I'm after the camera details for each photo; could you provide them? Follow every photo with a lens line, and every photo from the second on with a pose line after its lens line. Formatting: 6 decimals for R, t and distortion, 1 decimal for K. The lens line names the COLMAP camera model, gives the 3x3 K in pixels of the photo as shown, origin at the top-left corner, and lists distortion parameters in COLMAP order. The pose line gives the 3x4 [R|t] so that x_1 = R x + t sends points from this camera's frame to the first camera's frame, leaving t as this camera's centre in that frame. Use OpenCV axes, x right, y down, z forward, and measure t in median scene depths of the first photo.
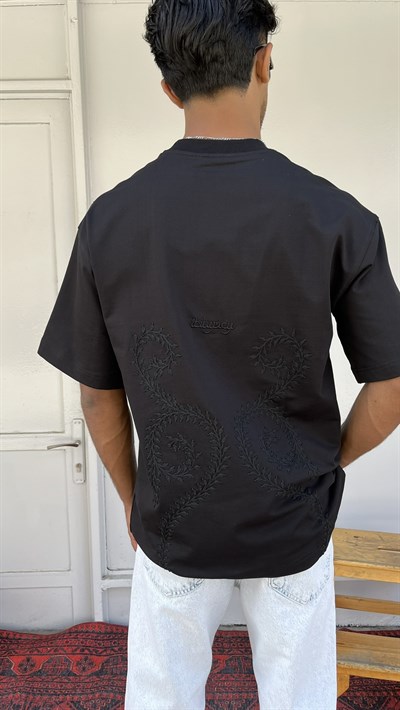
lens RADIAL K [[559.4, 0, 196.3], [0, 559.4, 352.0], [0, 0, 1]] dist [0.045325, -0.106637]
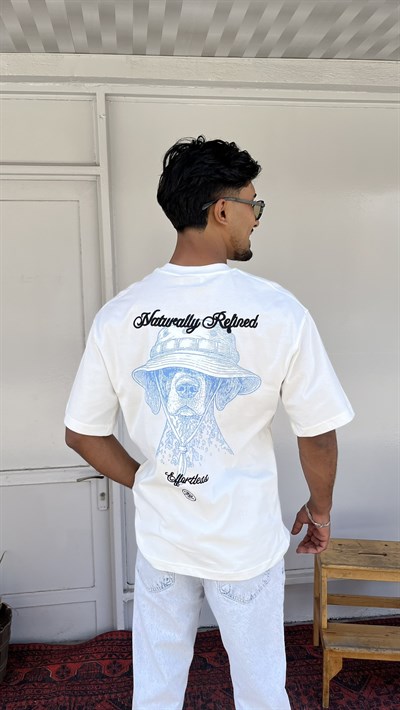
lens RADIAL K [[559.4, 0, 203.9], [0, 559.4, 349.9], [0, 0, 1]] dist [0.045325, -0.106637]
pose [[0.993110, -0.011683, 0.116600, -0.141729], [0.013279, 0.999828, -0.012928, -0.079169], [-0.116429, 0.014387, 0.993095, -0.176922]]
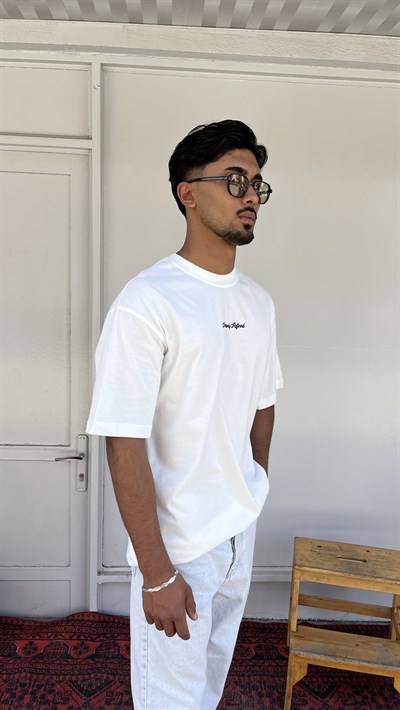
lens RADIAL K [[559.4, 0, 204.5], [0, 559.4, 348.5], [0, 0, 1]] dist [0.045325, -0.106637]
pose [[0.997662, 0.046801, 0.049811, -0.031891], [-0.047944, 0.998608, 0.022008, -0.095216], [-0.048712, -0.024344, 0.998516, -0.146075]]
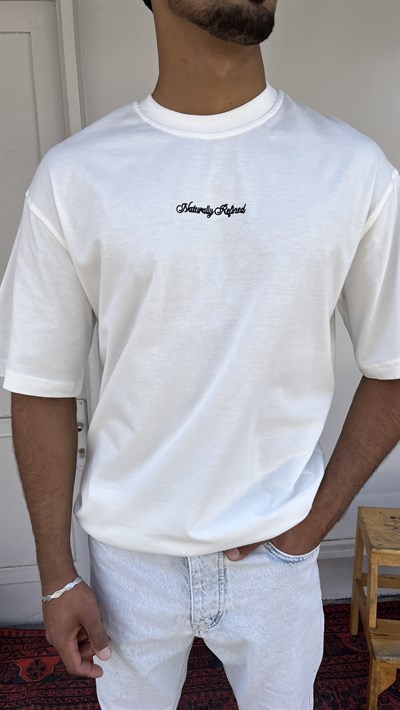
lens RADIAL K [[559.4, 0, 193.7], [0, 559.4, 353.4], [0, 0, 1]] dist [0.045325, -0.106637]
pose [[0.996068, -0.027980, 0.084059, -0.109160], [0.016211, 0.990361, 0.137560, -0.068727], [-0.087098, -0.135656, 0.986920, 0.148154]]
